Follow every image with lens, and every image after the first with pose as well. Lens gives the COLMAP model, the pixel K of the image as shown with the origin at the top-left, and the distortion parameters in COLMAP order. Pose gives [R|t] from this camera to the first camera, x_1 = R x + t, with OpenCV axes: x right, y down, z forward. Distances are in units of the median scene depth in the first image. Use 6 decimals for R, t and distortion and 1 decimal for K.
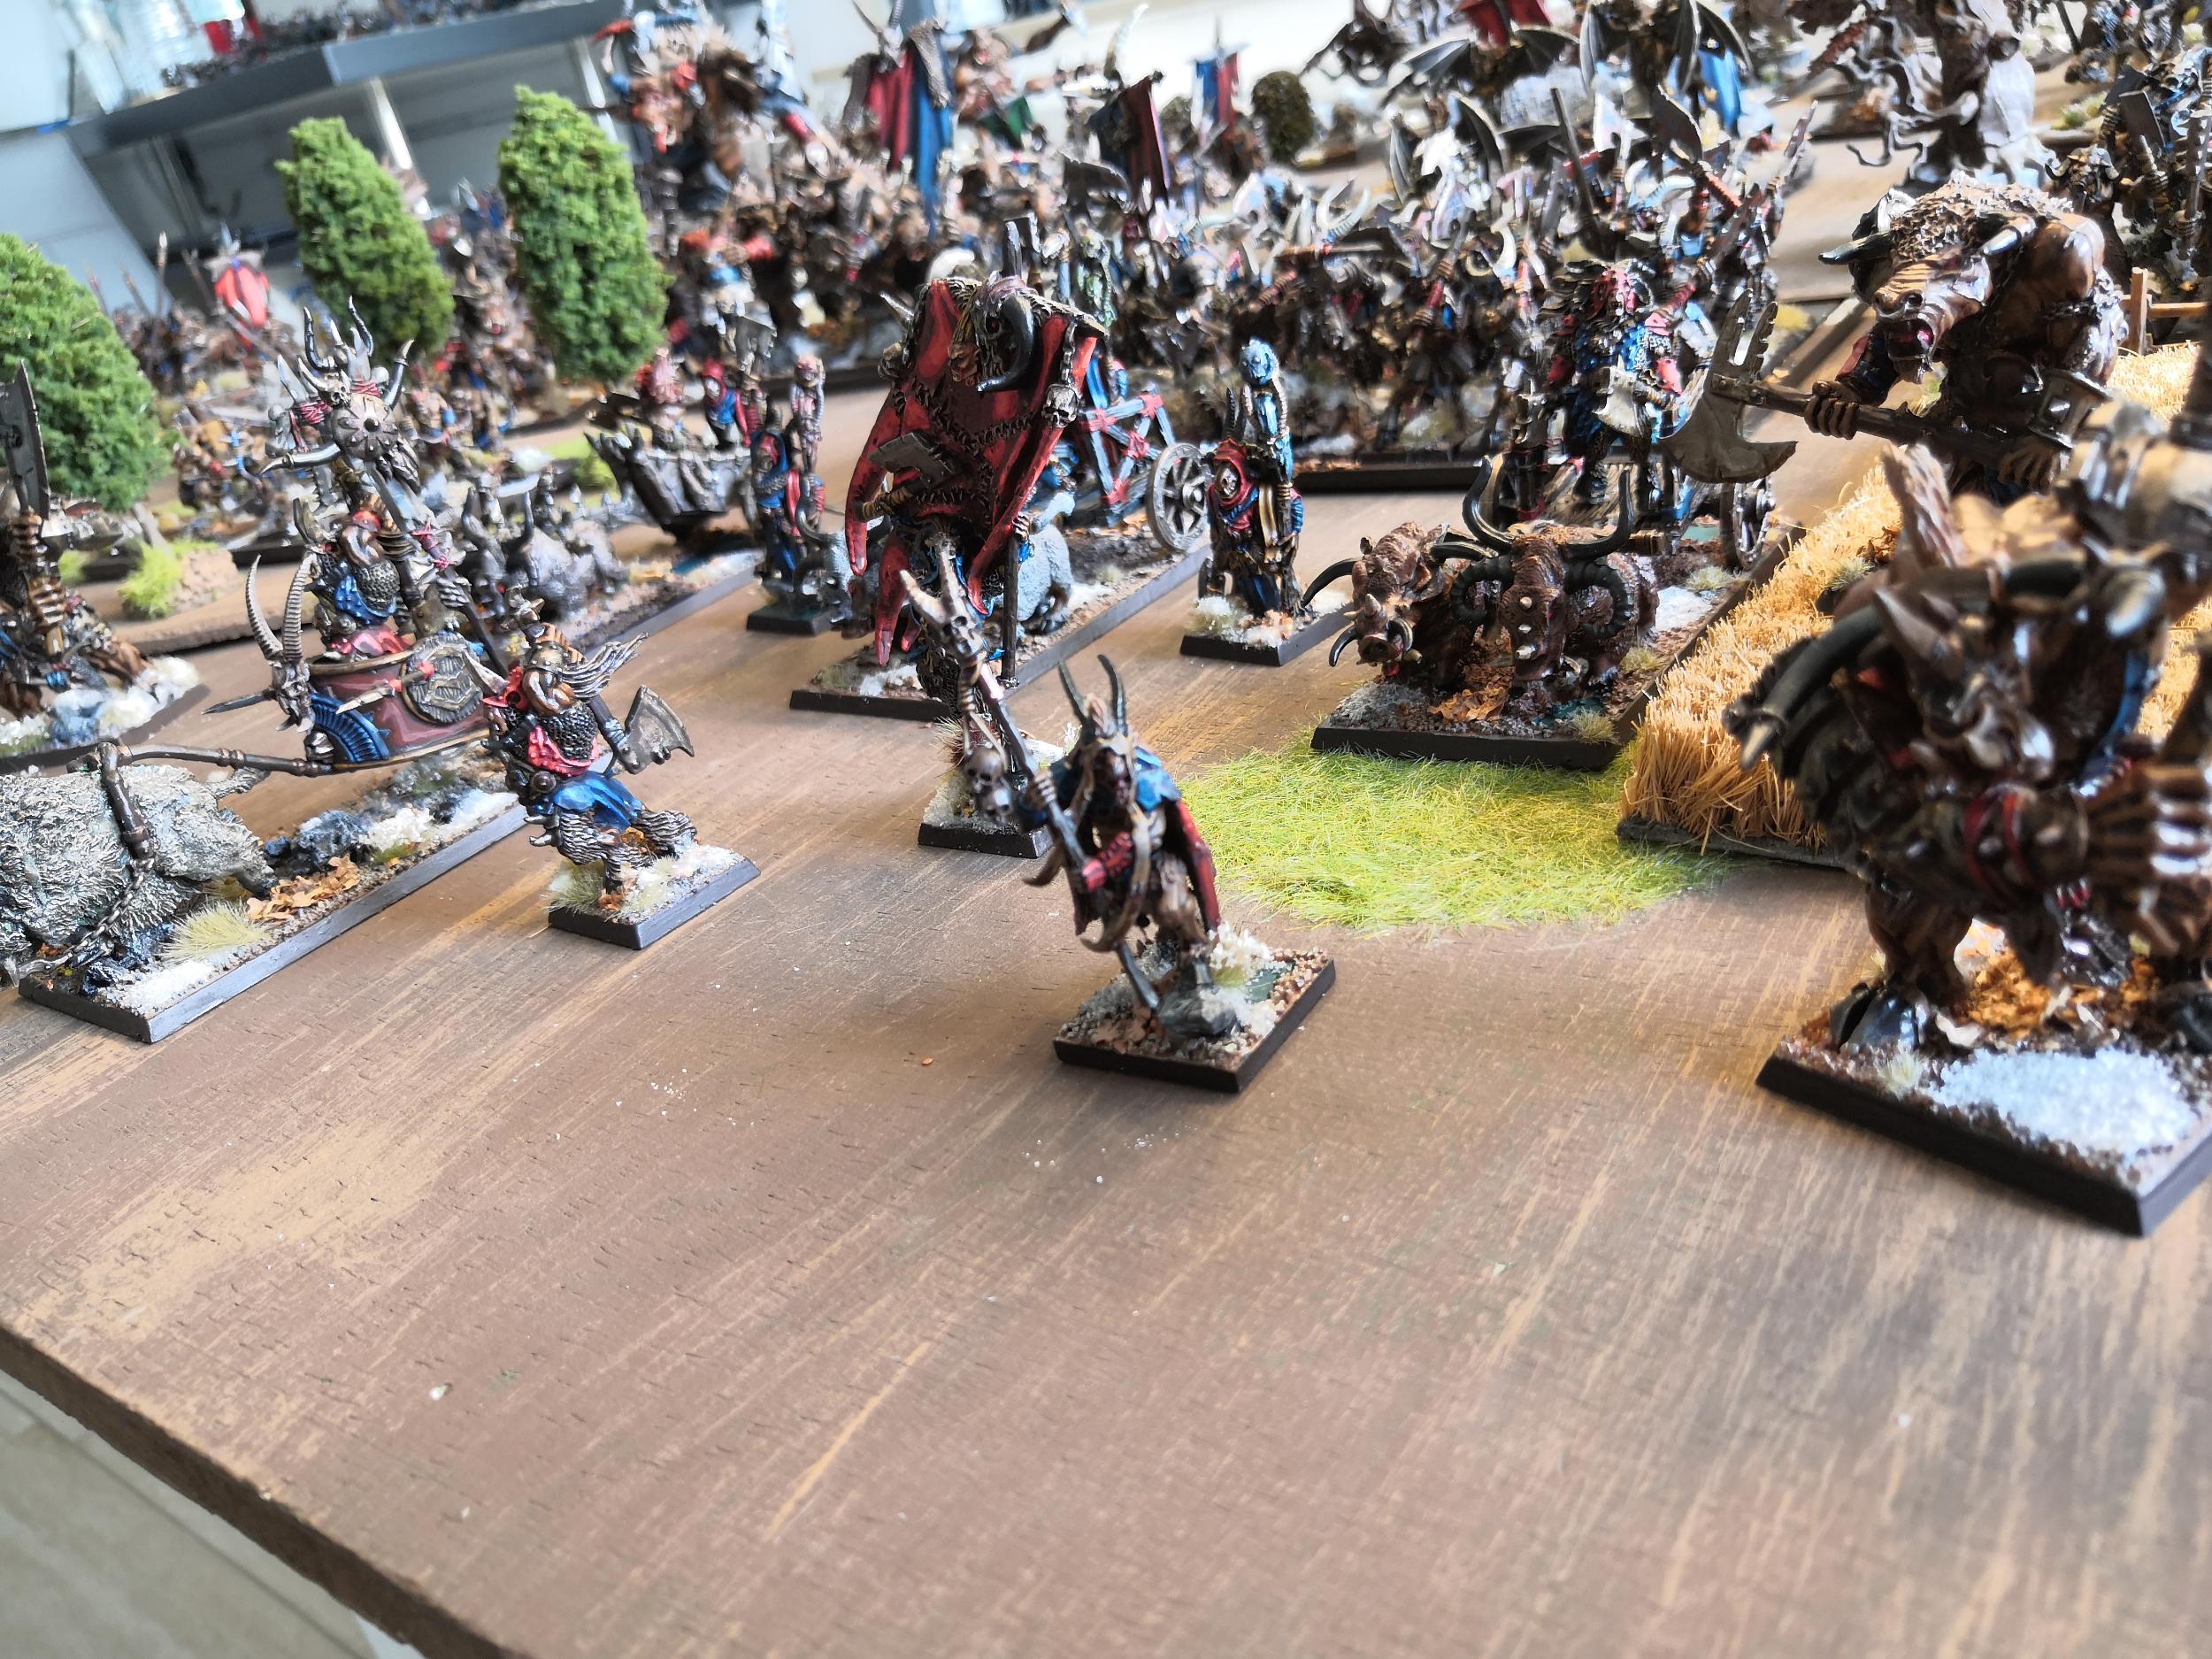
lens RADIAL K [[1741.8, 0, 1106.0], [0, 1741.8, 829.5], [0, 0, 1]] dist [-0.070117, 0.107621]
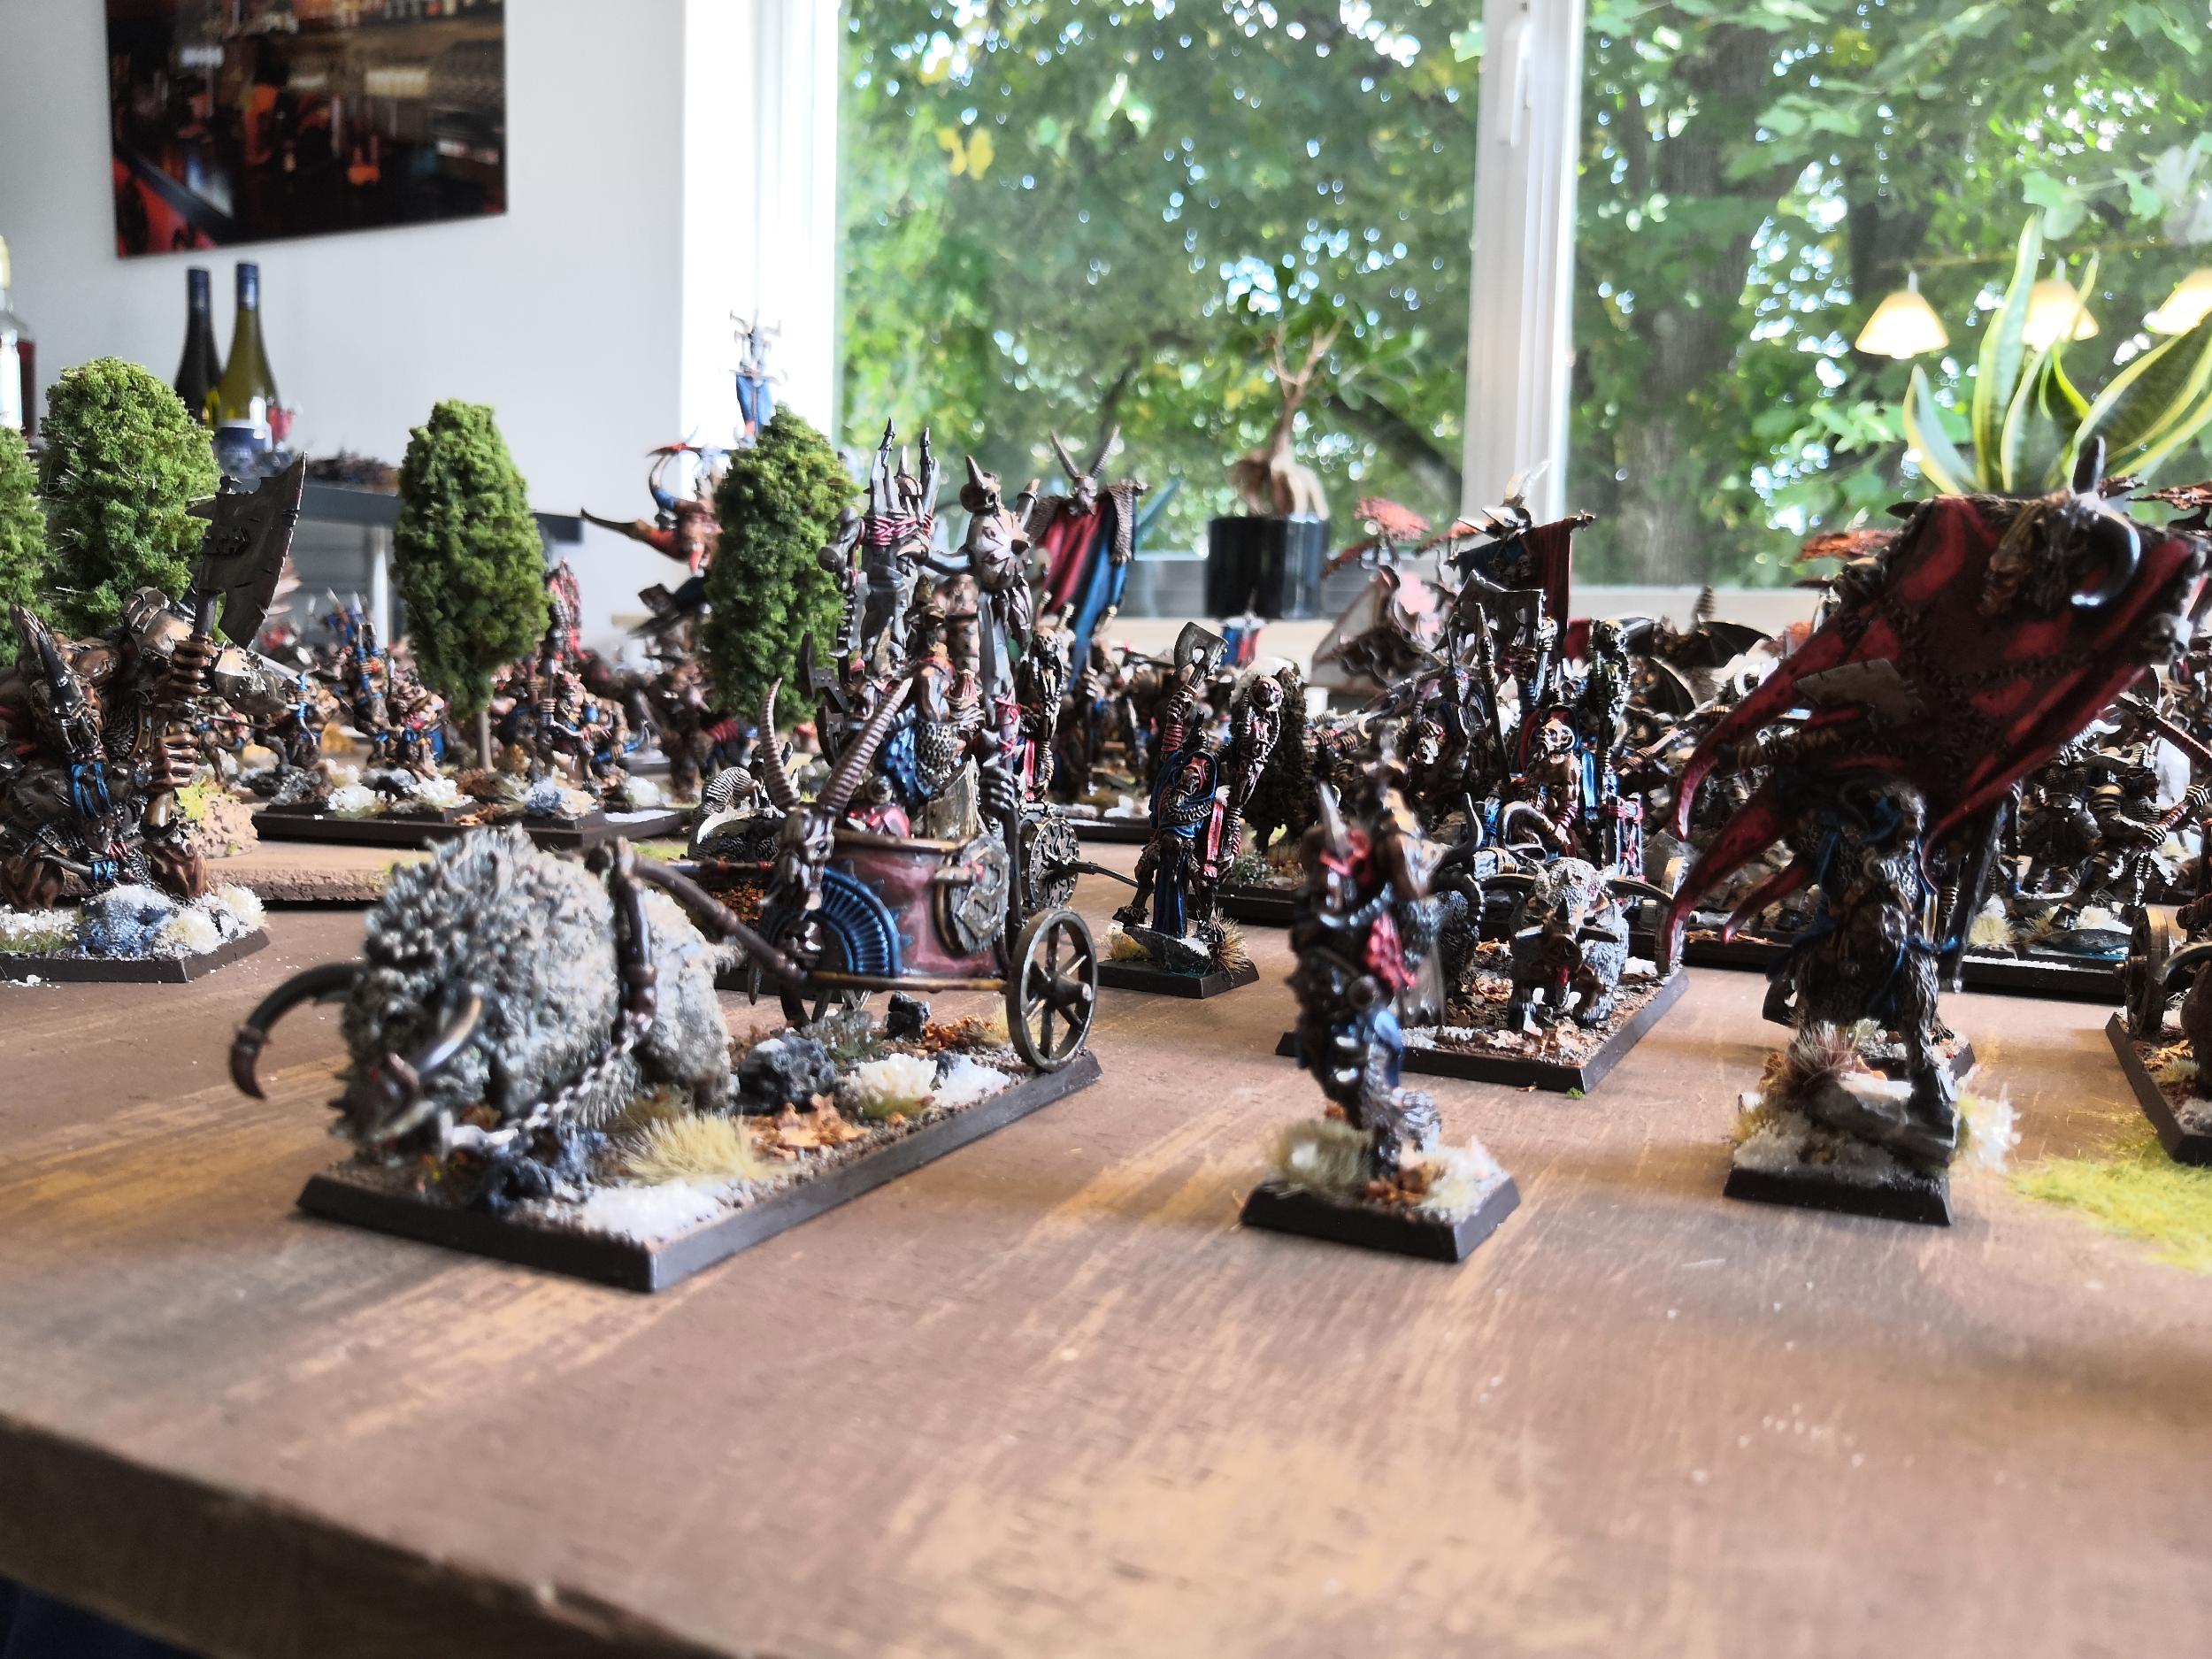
lens RADIAL K [[1744.2, 0, 1099.8], [0, 1744.2, 840.9], [0, 0, 1]] dist [-0.046705, 0.050371]
pose [[0.957384, 0.215044, 0.192801, -0.483921], [-0.132343, 0.919981, -0.368946, 0.158799], [-0.256713, 0.327707, 0.909234, 0.310139]]
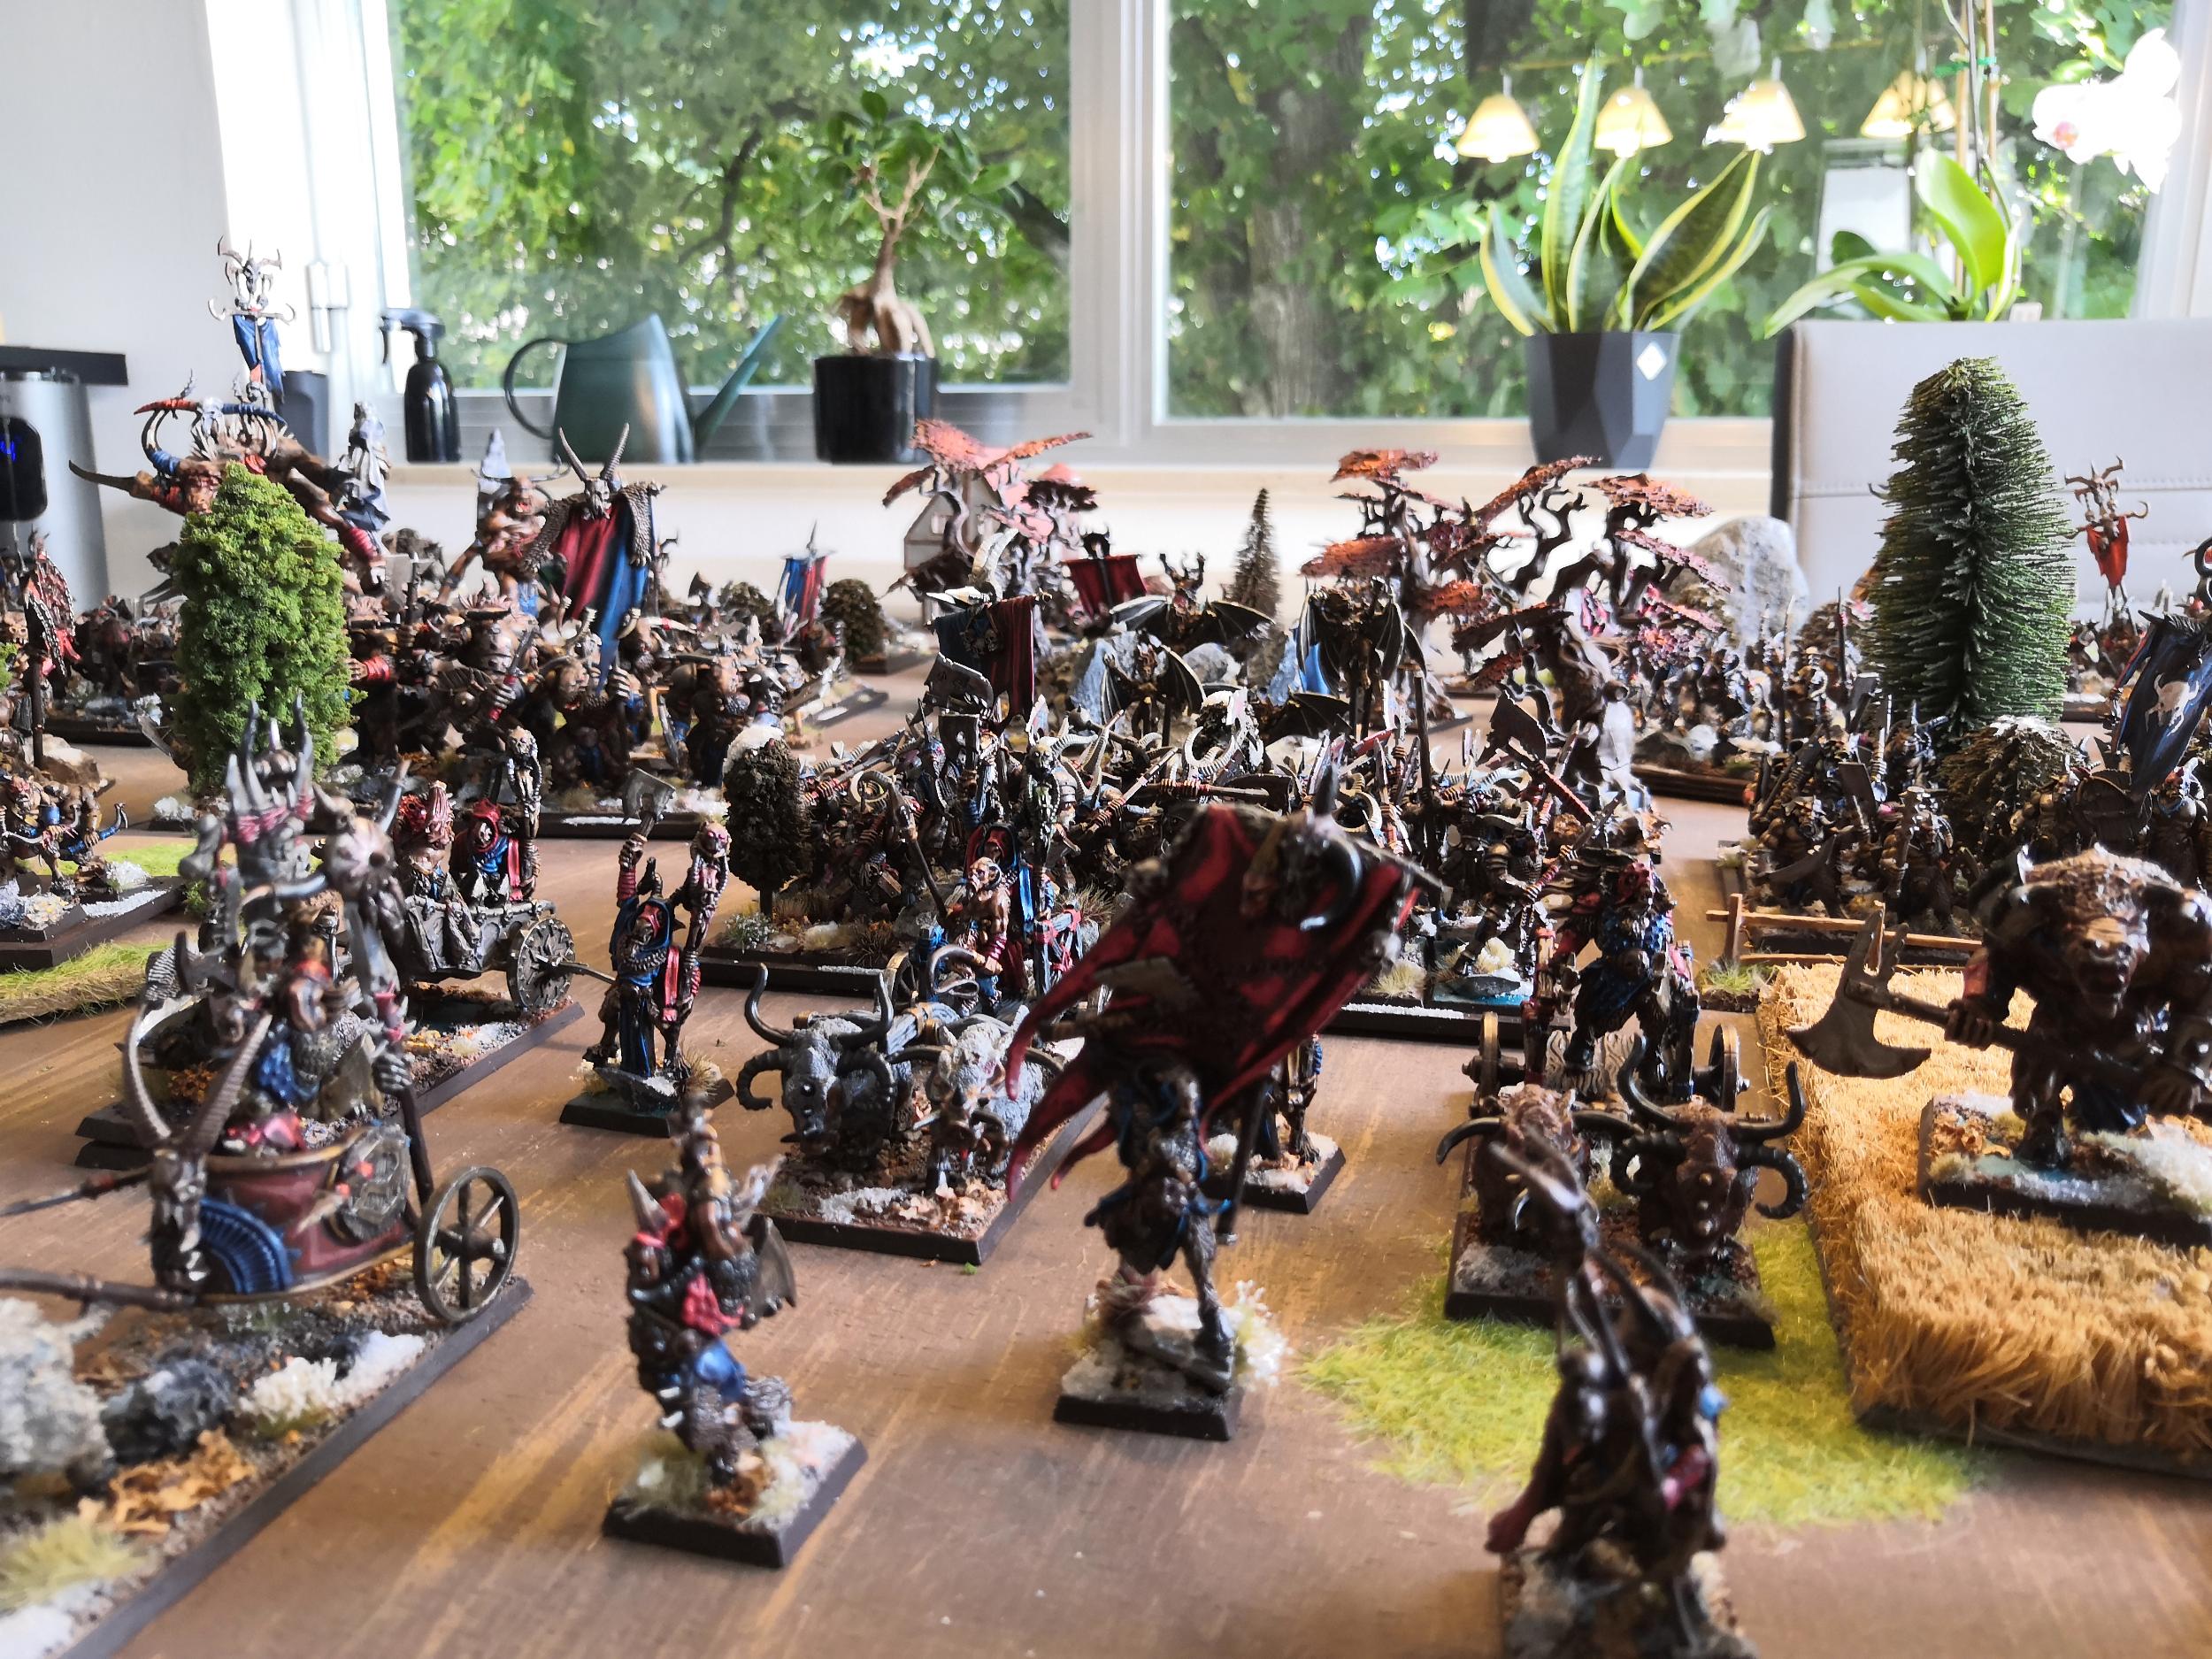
lens RADIAL K [[1739.7, 0, 1093.2], [0, 1739.7, 843.2], [0, 0, 1]] dist [-0.039360, 0.066882]
pose [[0.912928, 0.123912, 0.388855, -0.411300], [-0.018099, 0.964150, -0.264741, -0.035162], [-0.407719, 0.234651, 0.882442, 0.152574]]
